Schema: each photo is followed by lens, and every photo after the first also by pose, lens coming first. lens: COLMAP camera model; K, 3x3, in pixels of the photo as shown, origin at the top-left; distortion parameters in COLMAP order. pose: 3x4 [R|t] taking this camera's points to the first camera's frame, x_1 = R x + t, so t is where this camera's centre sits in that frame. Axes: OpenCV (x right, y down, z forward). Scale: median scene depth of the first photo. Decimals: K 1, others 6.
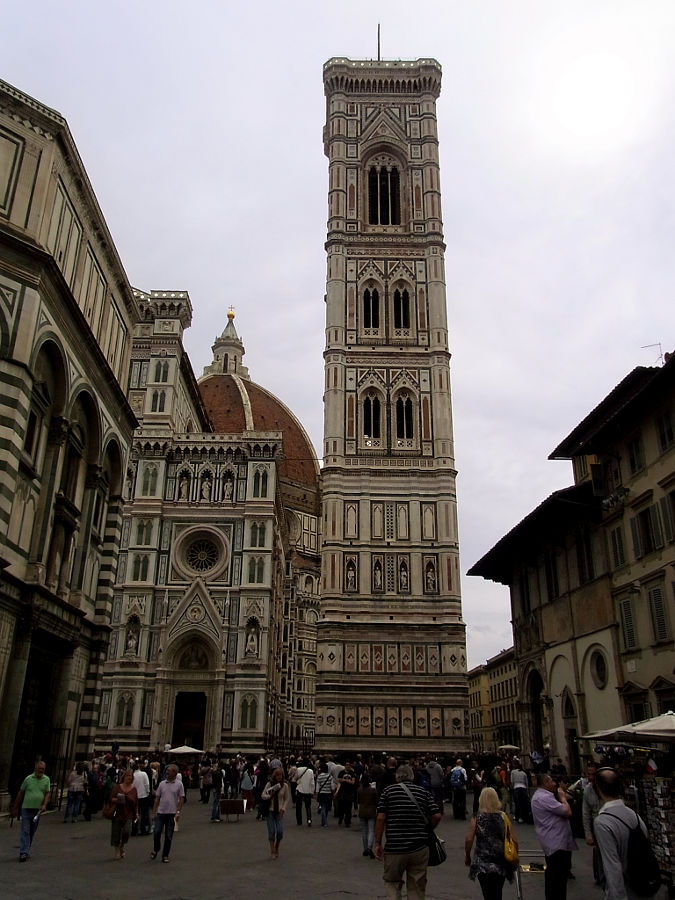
lens RADIAL K [[772.8, 0, 320.1], [0, 772.8, 442.3], [0, 0, 1]] dist [-0.115872, 0.112362]
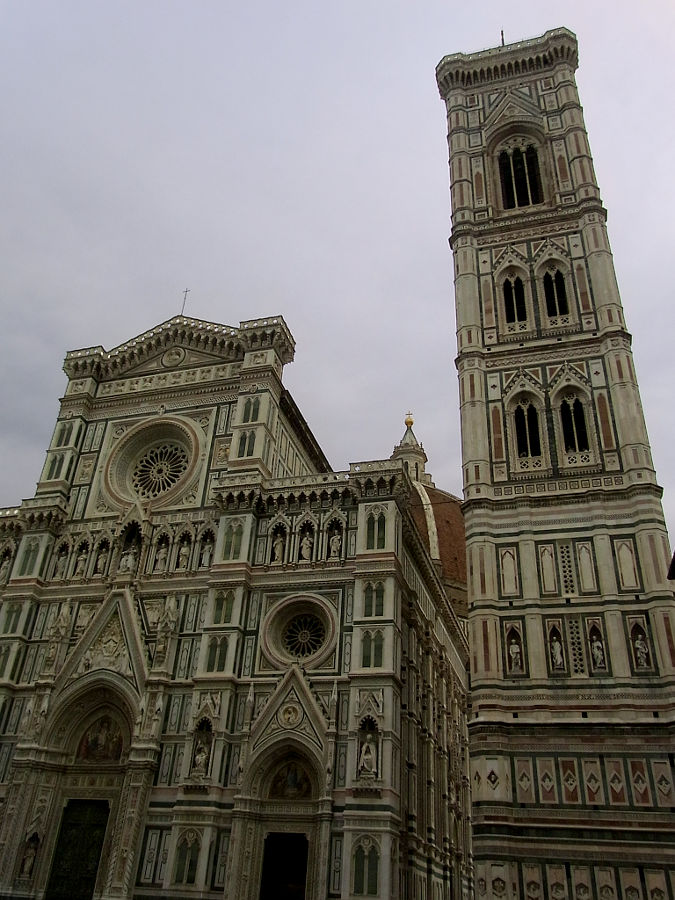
lens RADIAL K [[772.8, 0, 335.5], [0, 772.8, 453.0], [0, 0, 1]] dist [-0.115872, 0.112362]
pose [[0.958749, -0.121687, -0.256889, 0.079945], [0.070472, 0.977275, -0.199916, 0.122822], [0.275379, 0.173566, 0.945538, 0.291801]]
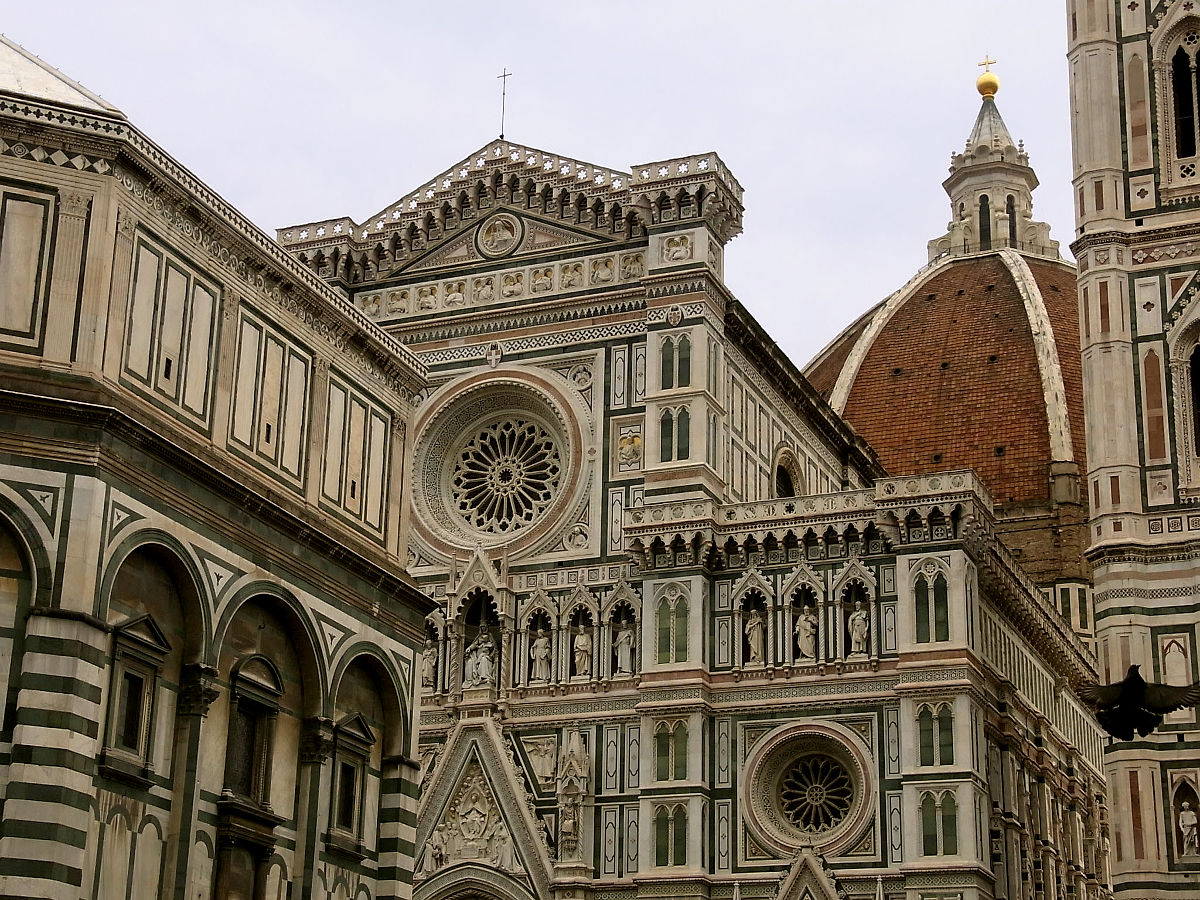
lens RADIAL K [[2193.4, 0, 549.5], [0, 2193.4, 492.8], [0, 0, 1]] dist [0.171881, 0.000000]
pose [[0.913712, -0.124000, -0.386981, 0.194090], [0.141152, 0.989857, 0.016100, -0.052691], [0.381059, -0.069333, 0.921947, -0.141254]]
